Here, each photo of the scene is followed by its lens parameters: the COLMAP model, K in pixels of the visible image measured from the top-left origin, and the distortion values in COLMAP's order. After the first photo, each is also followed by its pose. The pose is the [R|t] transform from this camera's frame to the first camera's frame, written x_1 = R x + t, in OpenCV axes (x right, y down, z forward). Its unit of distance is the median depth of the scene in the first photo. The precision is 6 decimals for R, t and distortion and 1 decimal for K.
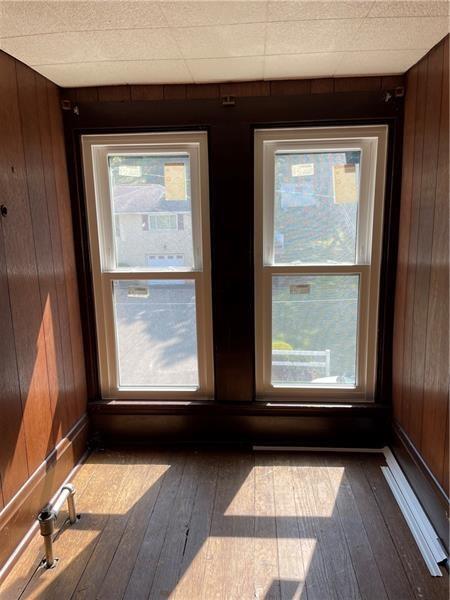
lens RADIAL K [[448.2, 0, 225.0], [0, 448.2, 300.0], [0, 0, 1]] dist [0.004198, -0.002937]
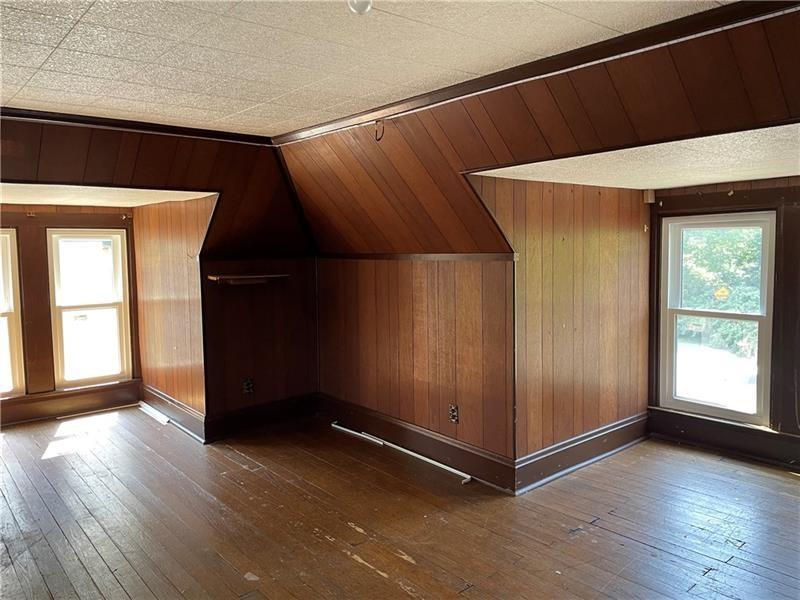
lens RADIAL K [[597.5, 0, 400.0], [0, 597.5, 300.0], [0, 0, 1]] dist [0.004198, -0.002937]
pose [[0.713033, -0.056978, 0.698811, -0.570009], [0.114162, 0.992826, -0.035535, 0.130256], [-0.691774, 0.105115, 0.714423, -1.518942]]
